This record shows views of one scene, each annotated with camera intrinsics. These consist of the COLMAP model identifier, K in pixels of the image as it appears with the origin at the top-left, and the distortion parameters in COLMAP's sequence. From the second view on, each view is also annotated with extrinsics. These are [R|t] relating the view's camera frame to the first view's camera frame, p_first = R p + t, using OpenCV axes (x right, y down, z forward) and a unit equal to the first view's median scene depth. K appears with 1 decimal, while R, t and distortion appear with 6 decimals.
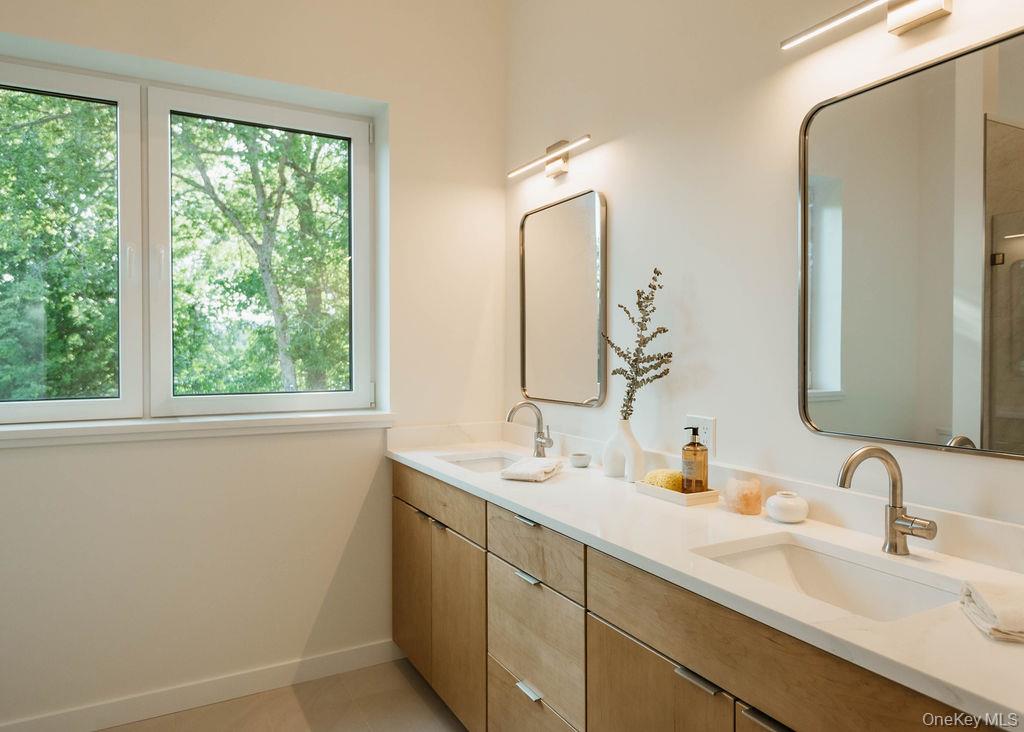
lens RADIAL K [[670.3, 0, 514.8], [0, 670.3, 356.8], [0, 0, 1]] dist [0.019937, -0.001252]
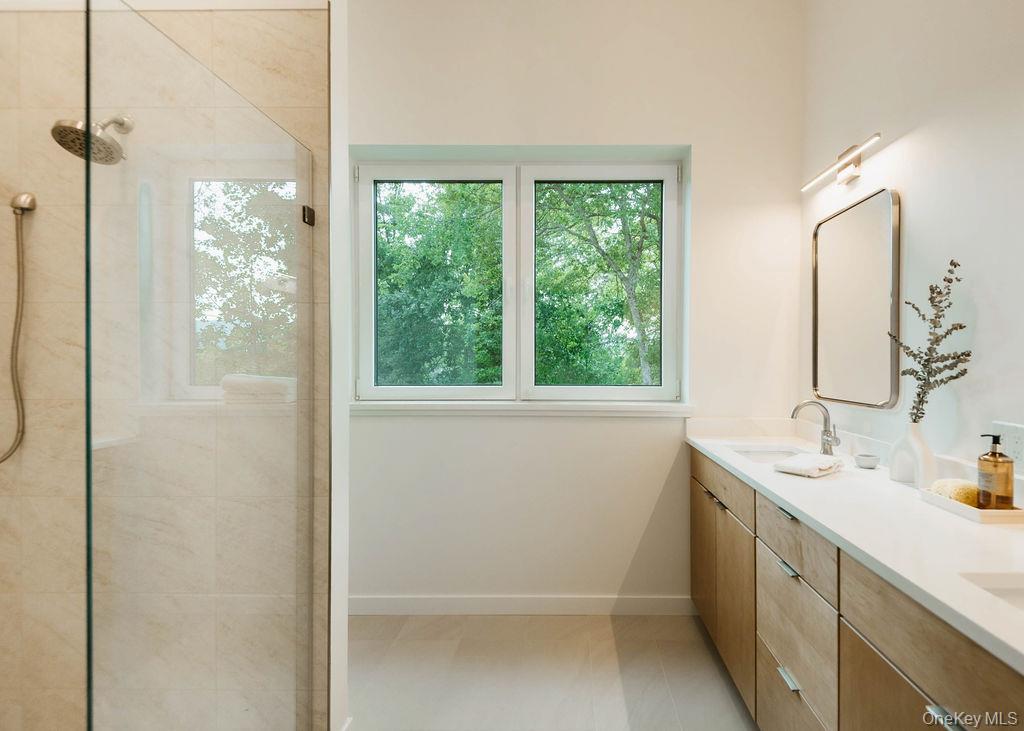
lens RADIAL K [[526.4, 0, 562.0], [0, 526.4, 360.7], [0, 0, 1]] dist [0.033771, -0.026982]
pose [[0.874184, 0.006282, -0.485554, 0.093890], [-0.008942, 0.999955, -0.003162, 0.013157], [0.485512, 0.007106, 0.874201, 0.099722]]
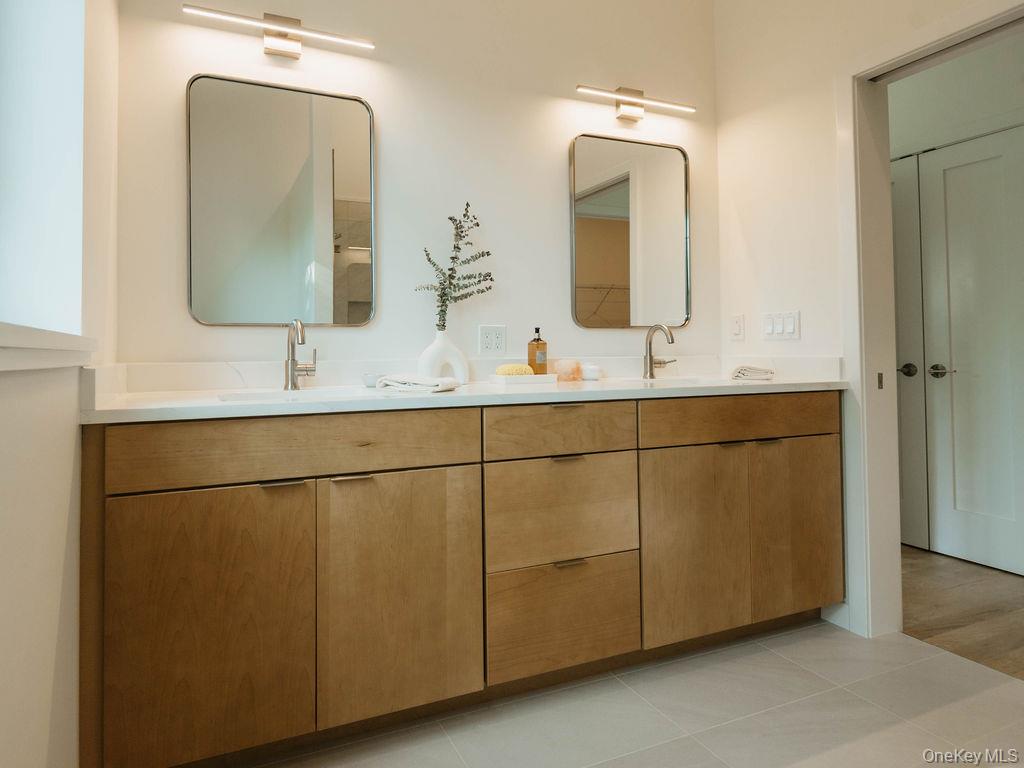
lens RADIAL K [[579.4, 0, 451.7], [0, 579.4, 333.4], [0, 0, 1]] dist [0.021920, 0.000023]
pose [[0.121635, 0.026831, 0.992212, -0.777912], [0.012099, 0.999520, -0.028512, 0.126170], [-0.992501, 0.015473, 0.121252, 0.879959]]
